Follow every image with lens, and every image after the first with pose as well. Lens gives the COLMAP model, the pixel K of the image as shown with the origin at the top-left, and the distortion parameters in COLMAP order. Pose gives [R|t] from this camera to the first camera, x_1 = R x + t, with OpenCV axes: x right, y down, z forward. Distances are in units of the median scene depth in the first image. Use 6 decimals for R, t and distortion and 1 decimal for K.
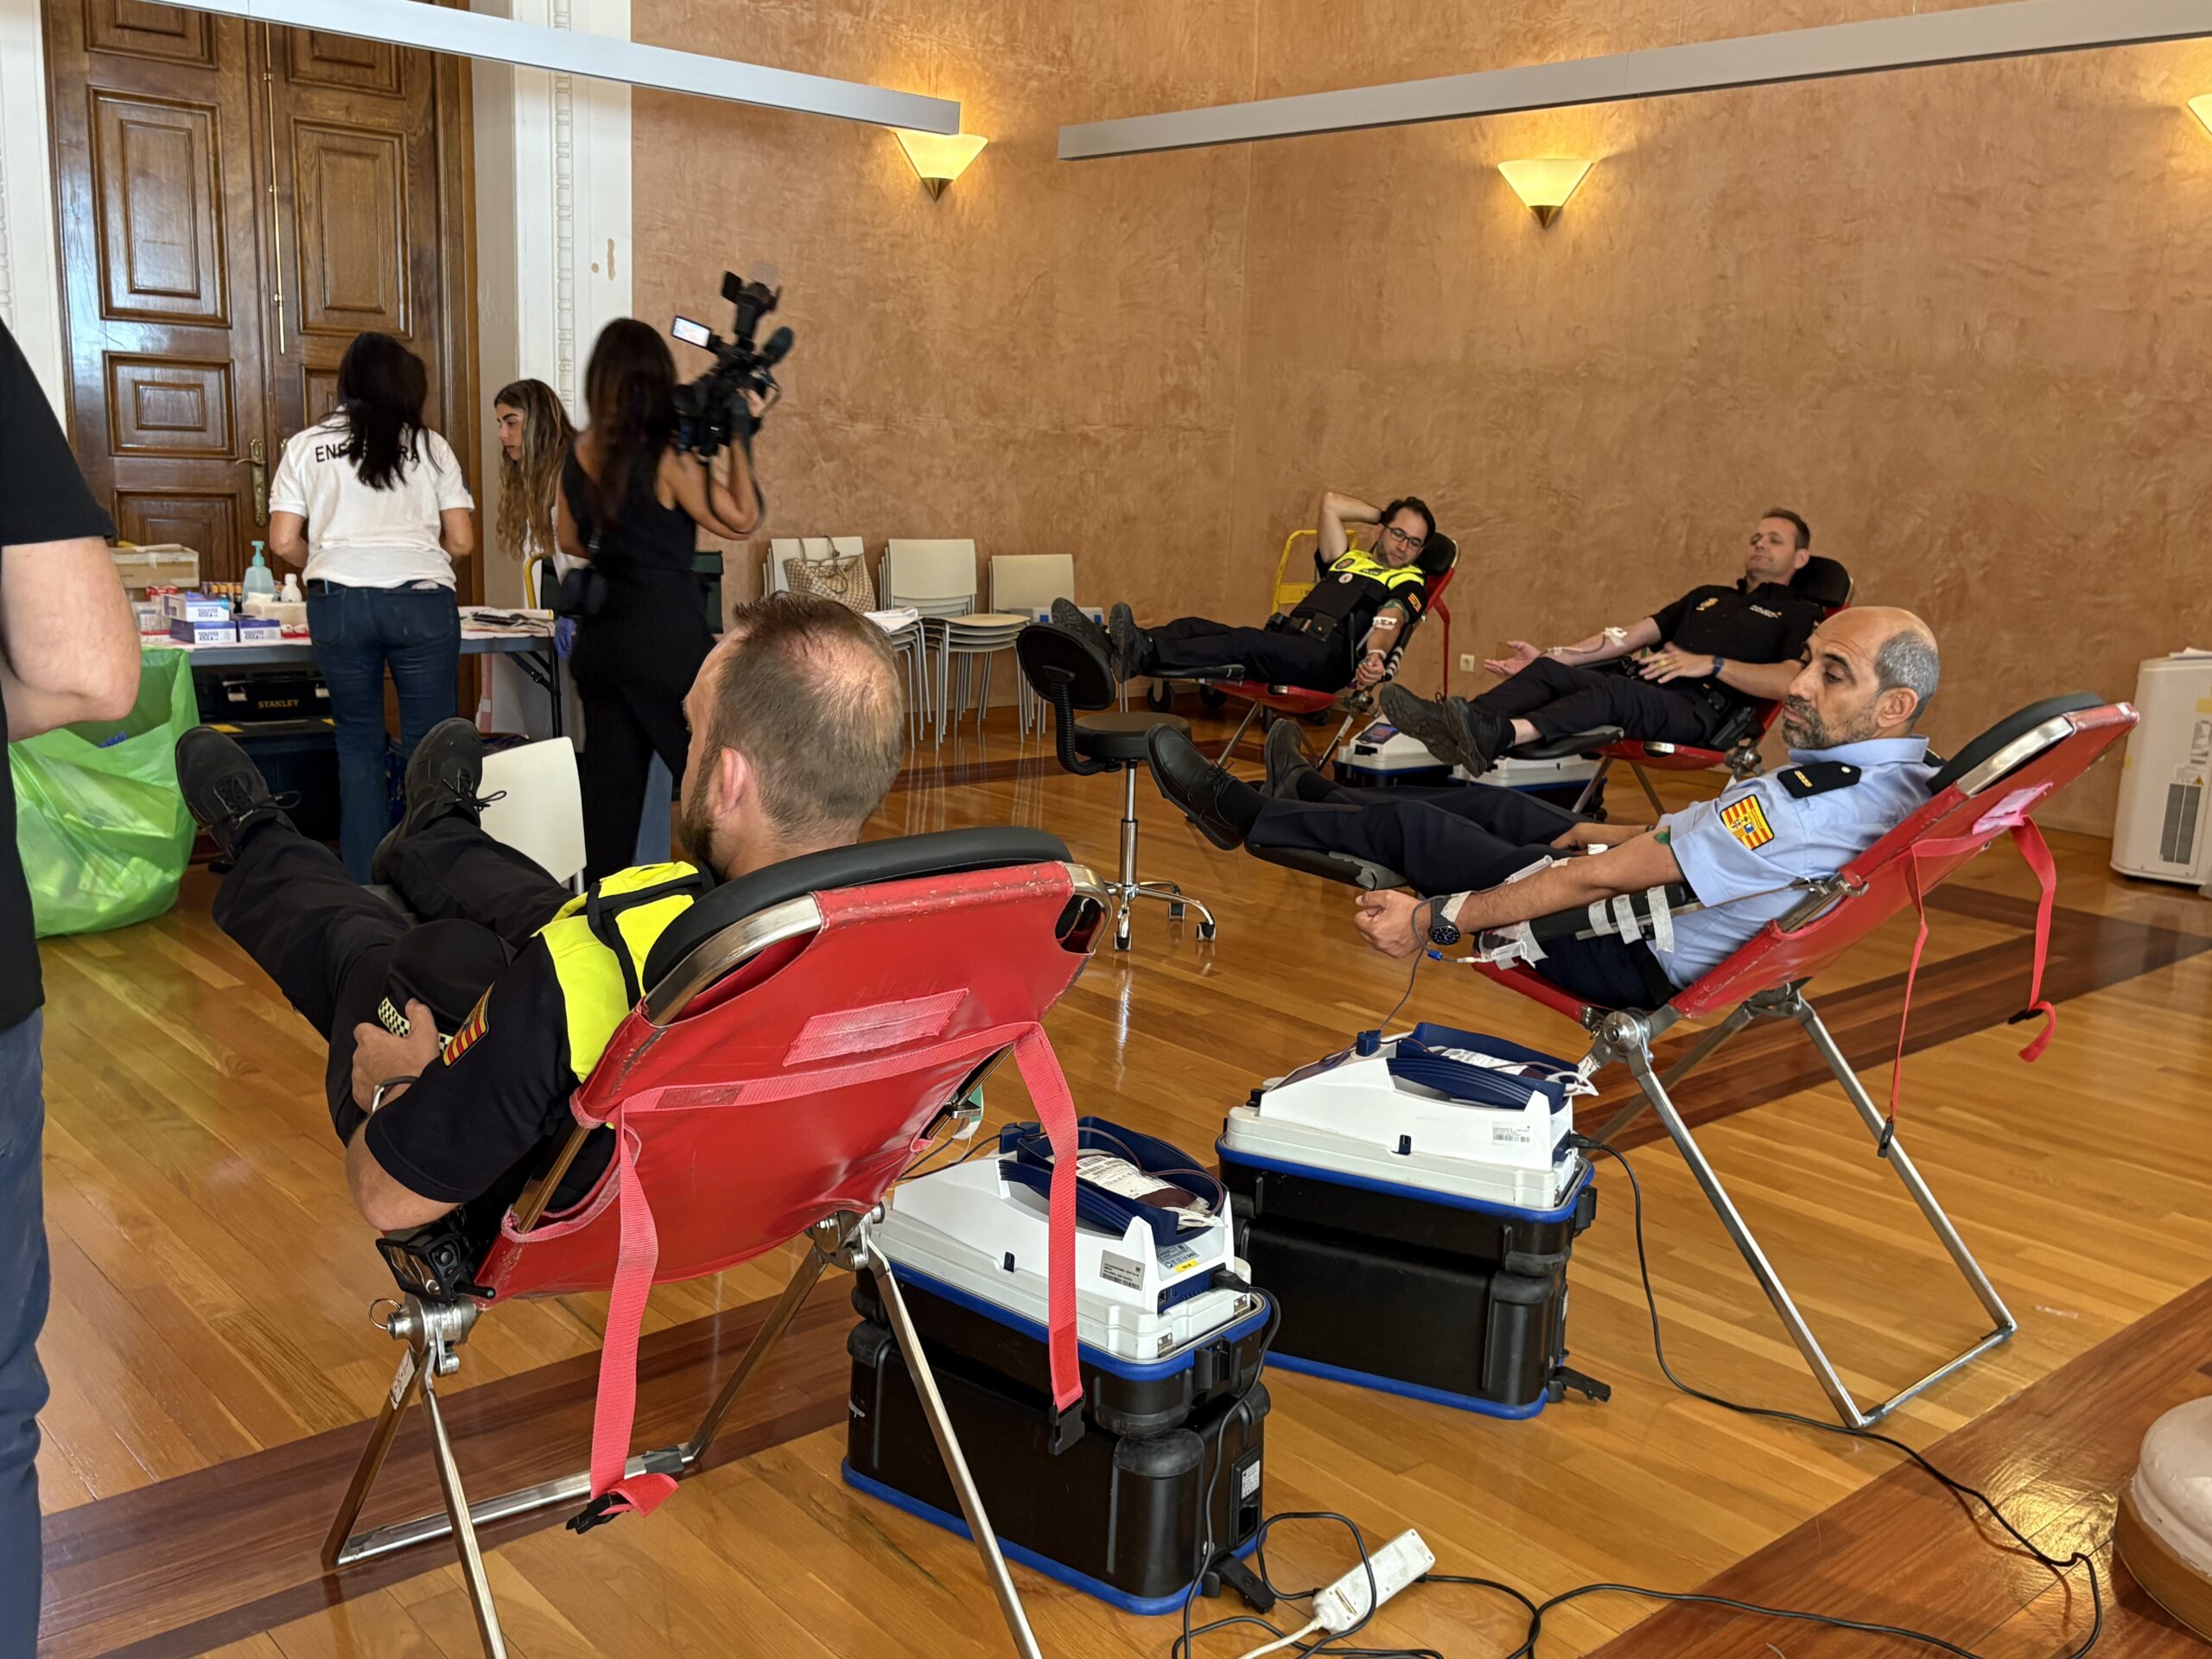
lens RADIAL K [[1995.2, 0, 1135.3], [0, 1995.2, 841.9], [0, 0, 1]] dist [0.073376, -0.045903]
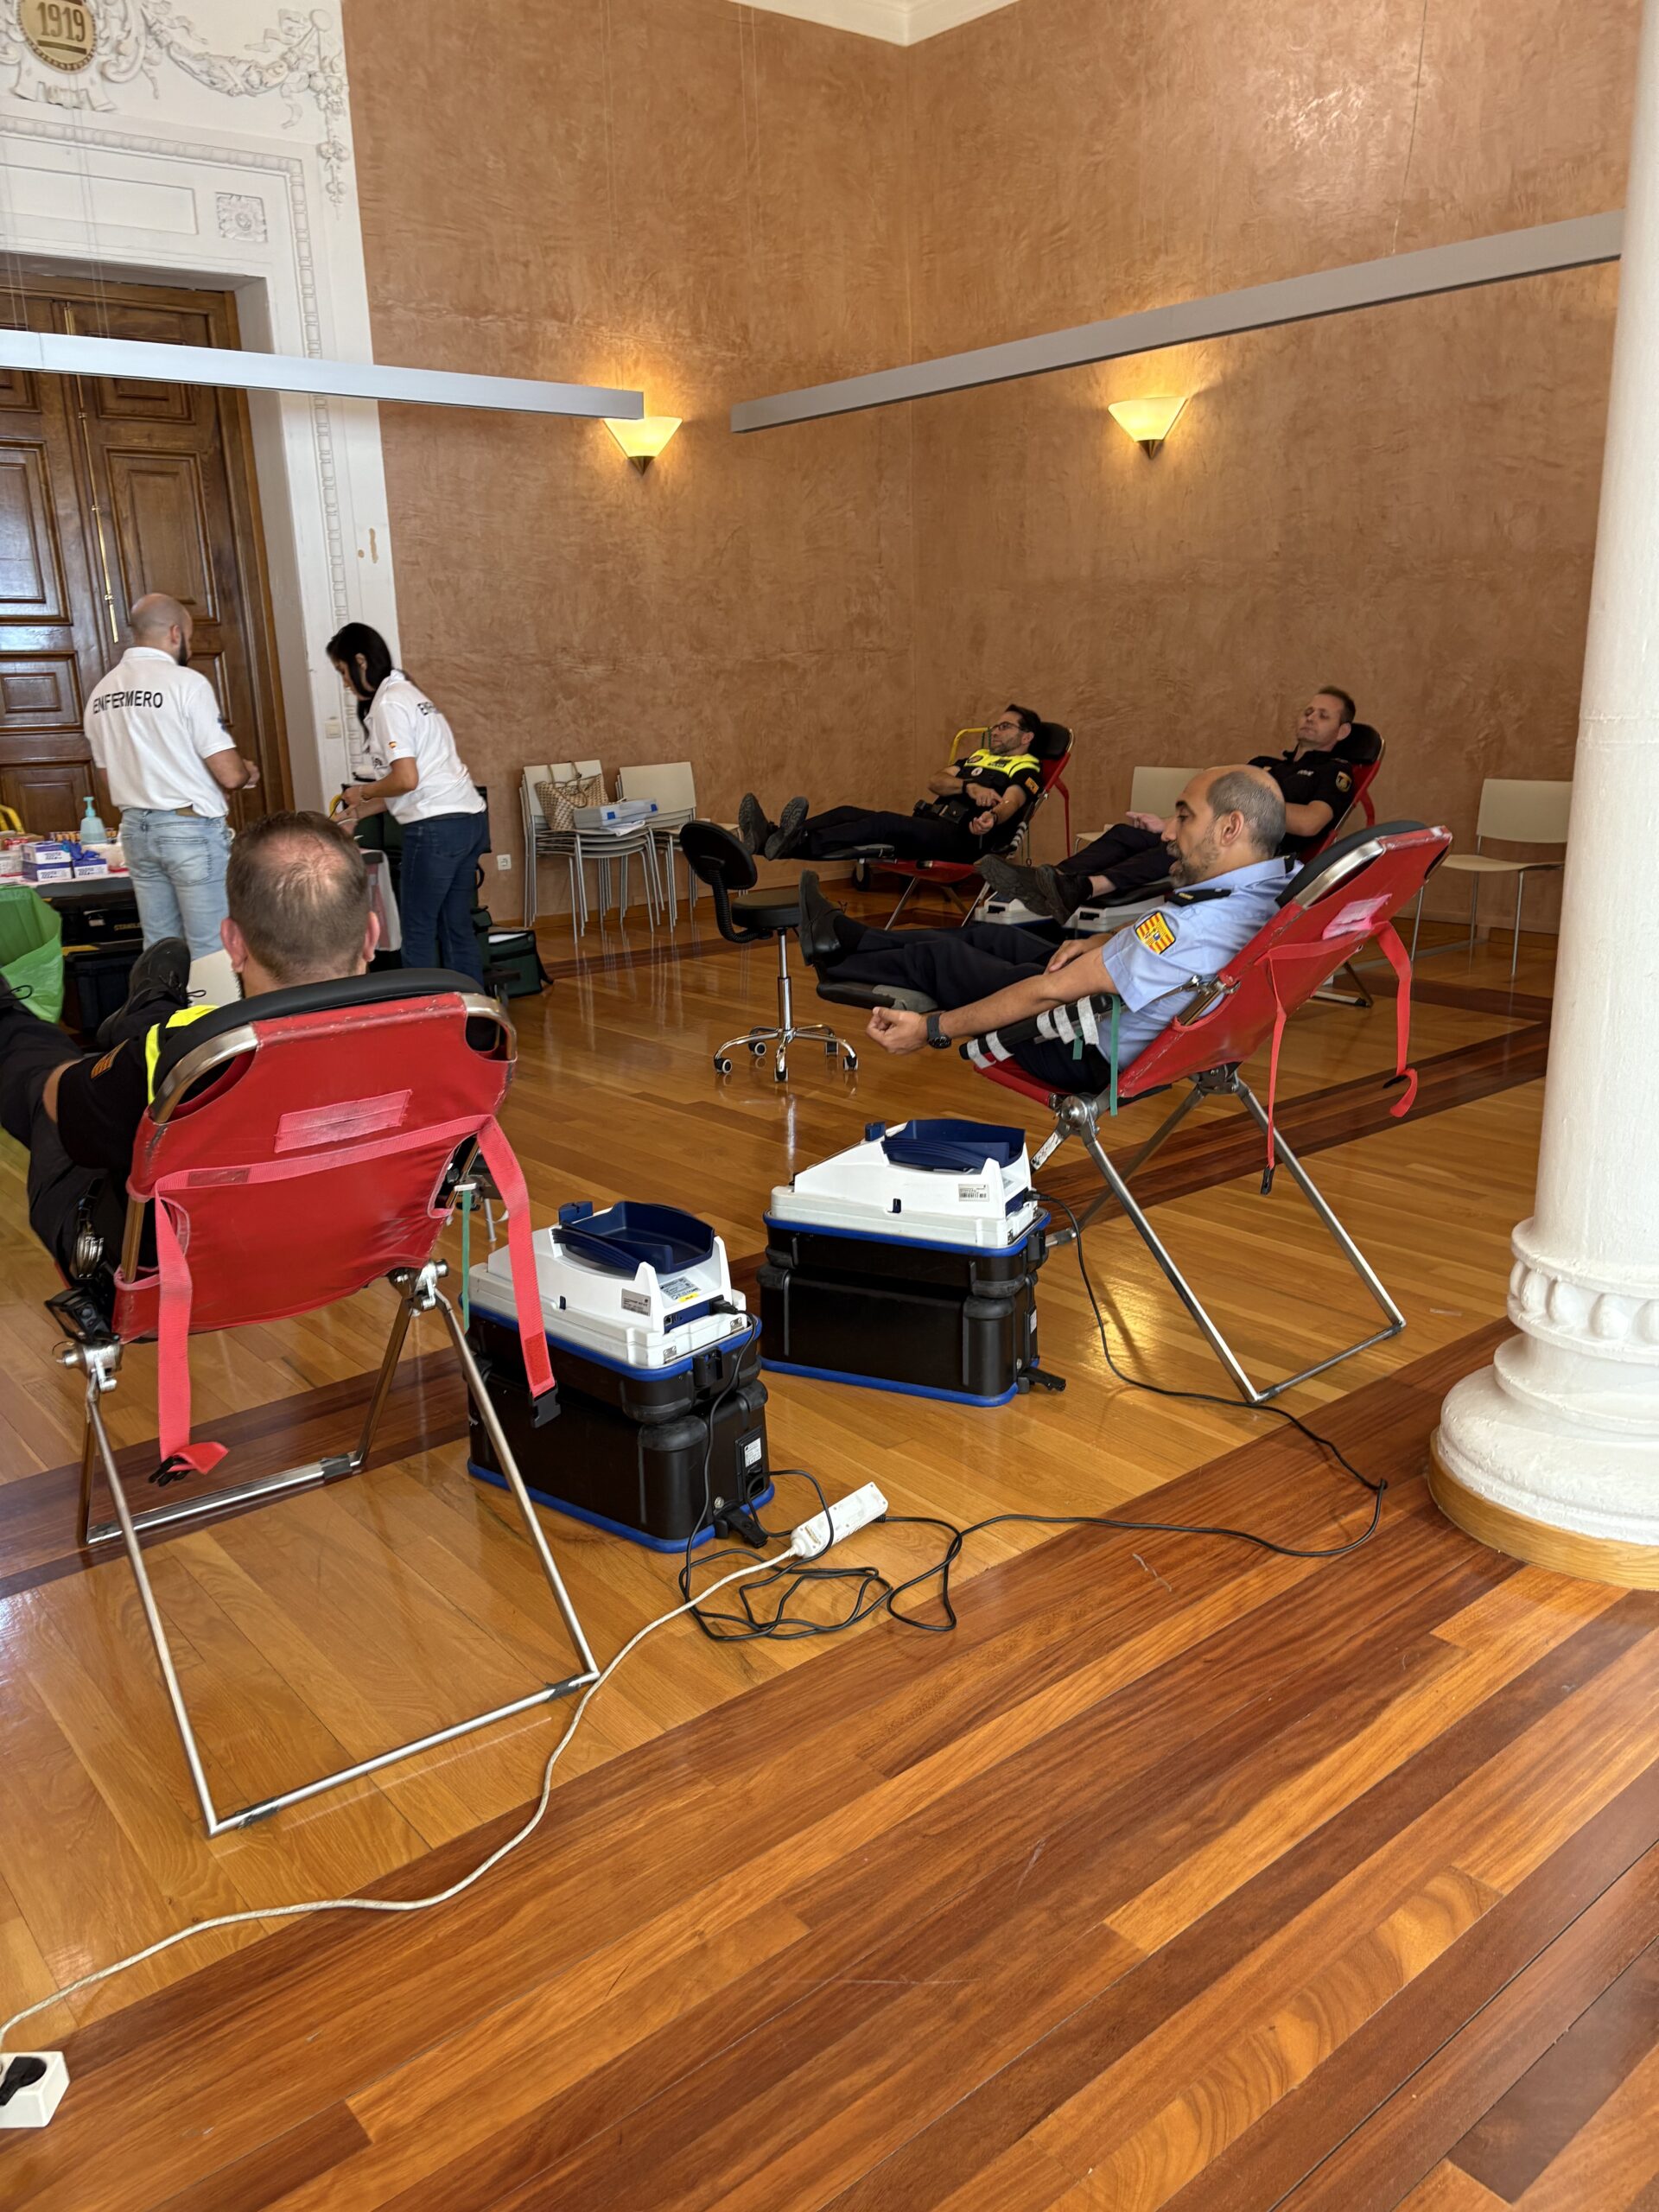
lens RADIAL K [[1668.8, 0, 837.9], [0, 1668.8, 1114.6], [0, 0, 1]] dist [0.051441, -0.003259]
pose [[0.996846, -0.056904, -0.055318, 0.067539], [0.060399, 0.996140, 0.063692, 0.008569], [0.051480, -0.066832, 0.996435, -0.033575]]
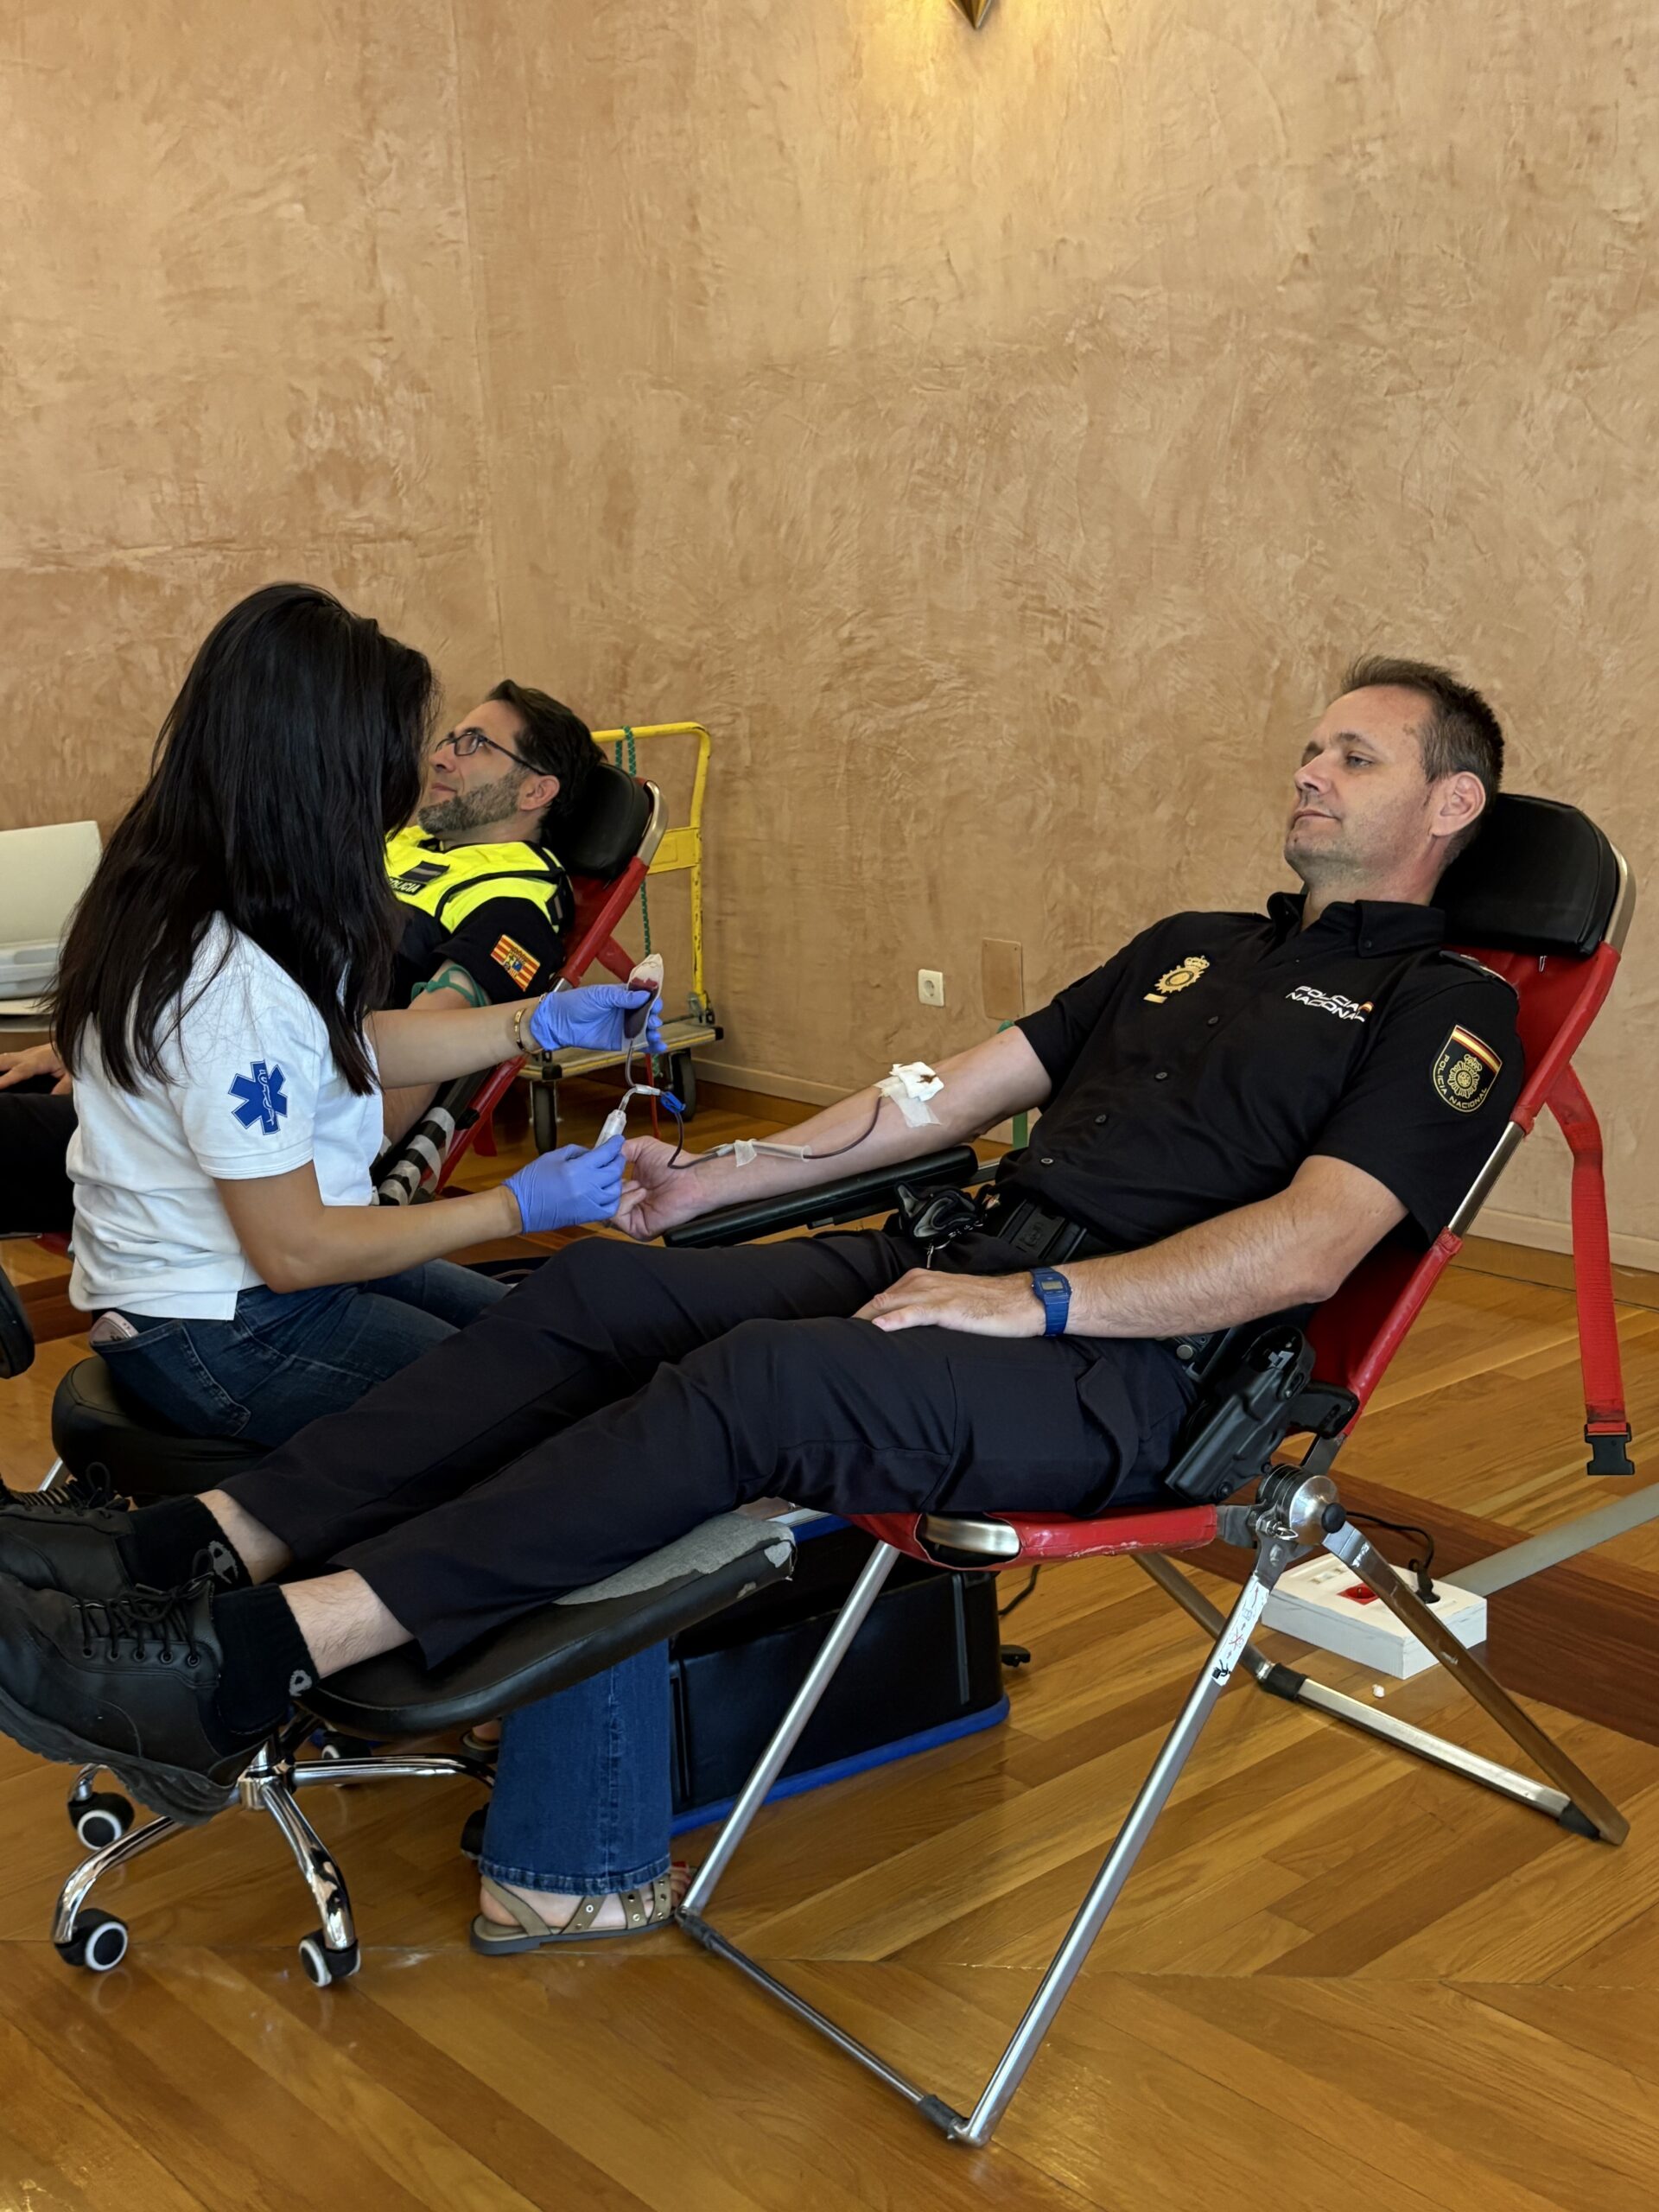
lens RADIAL K [[2560.5, 0, 840.0], [0, 2560.5, 1100.4], [0, 0, 1]] dist [0.063170, 0.000000]
pose [[0.995984, -0.081971, -0.036014, 0.225923], [0.082476, 0.996511, 0.012781, -0.099902], [0.034840, -0.015700, 0.999270, 0.544434]]
